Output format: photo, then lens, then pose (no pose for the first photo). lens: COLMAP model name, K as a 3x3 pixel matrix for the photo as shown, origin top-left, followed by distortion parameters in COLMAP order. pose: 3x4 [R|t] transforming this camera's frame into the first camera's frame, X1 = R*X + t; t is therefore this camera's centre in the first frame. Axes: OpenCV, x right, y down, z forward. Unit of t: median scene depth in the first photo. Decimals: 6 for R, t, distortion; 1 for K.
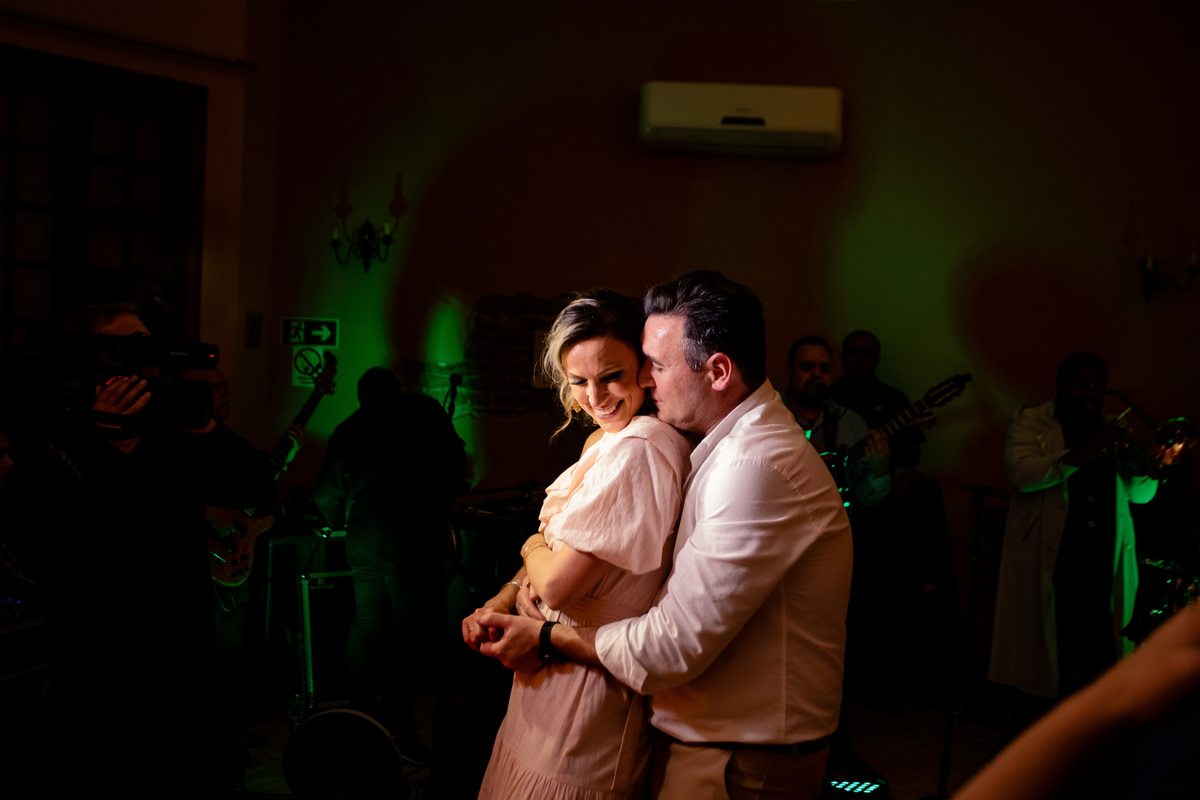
lens RADIAL K [[1273.9, 0, 610.3], [0, 1273.9, 393.1], [0, 0, 1]] dist [0.003884, 0.000000]
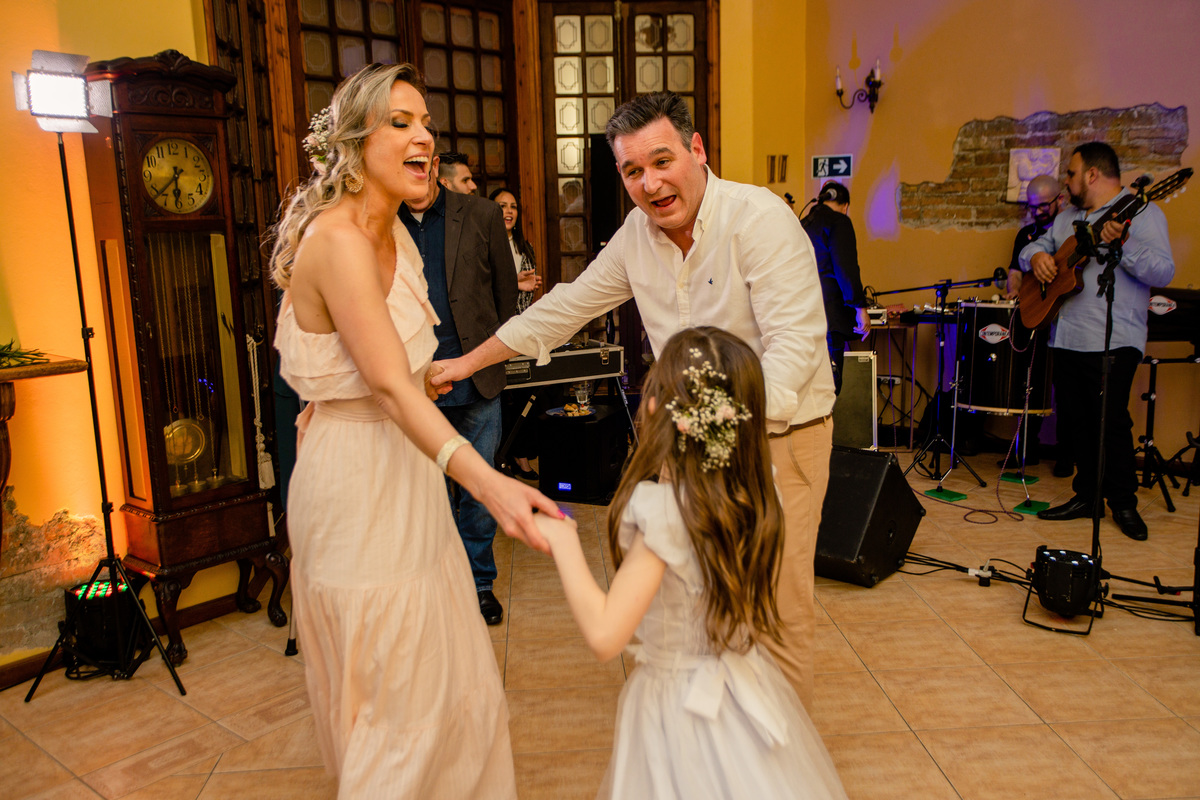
lens RADIAL K [[1053.3, 0, 596.8], [0, 1053.3, 403.9], [0, 0, 1]] dist [-0.008744, 0.026319]
pose [[0.704830, 0.081051, -0.704731, 0.358083], [0.032119, 0.988786, 0.145843, 0.025632], [0.708649, -0.125430, 0.694323, 0.076886]]
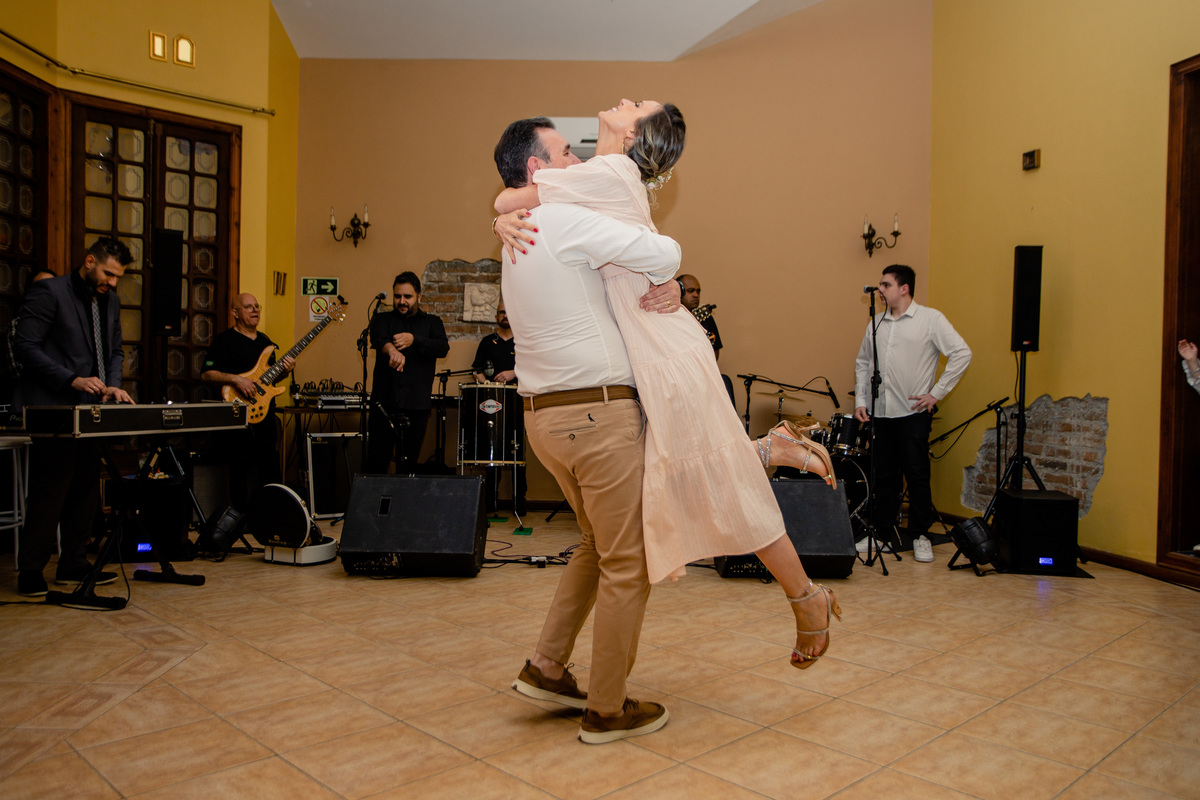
lens RADIAL K [[992.9, 0, 594.8], [0, 992.9, 394.2], [0, 0, 1]] dist [-0.003415, 0.045679]
pose [[0.997380, -0.013587, -0.071046, 0.181775], [0.012822, 0.999855, -0.011220, 0.101033], [0.071188, 0.010279, 0.997410, -0.179213]]
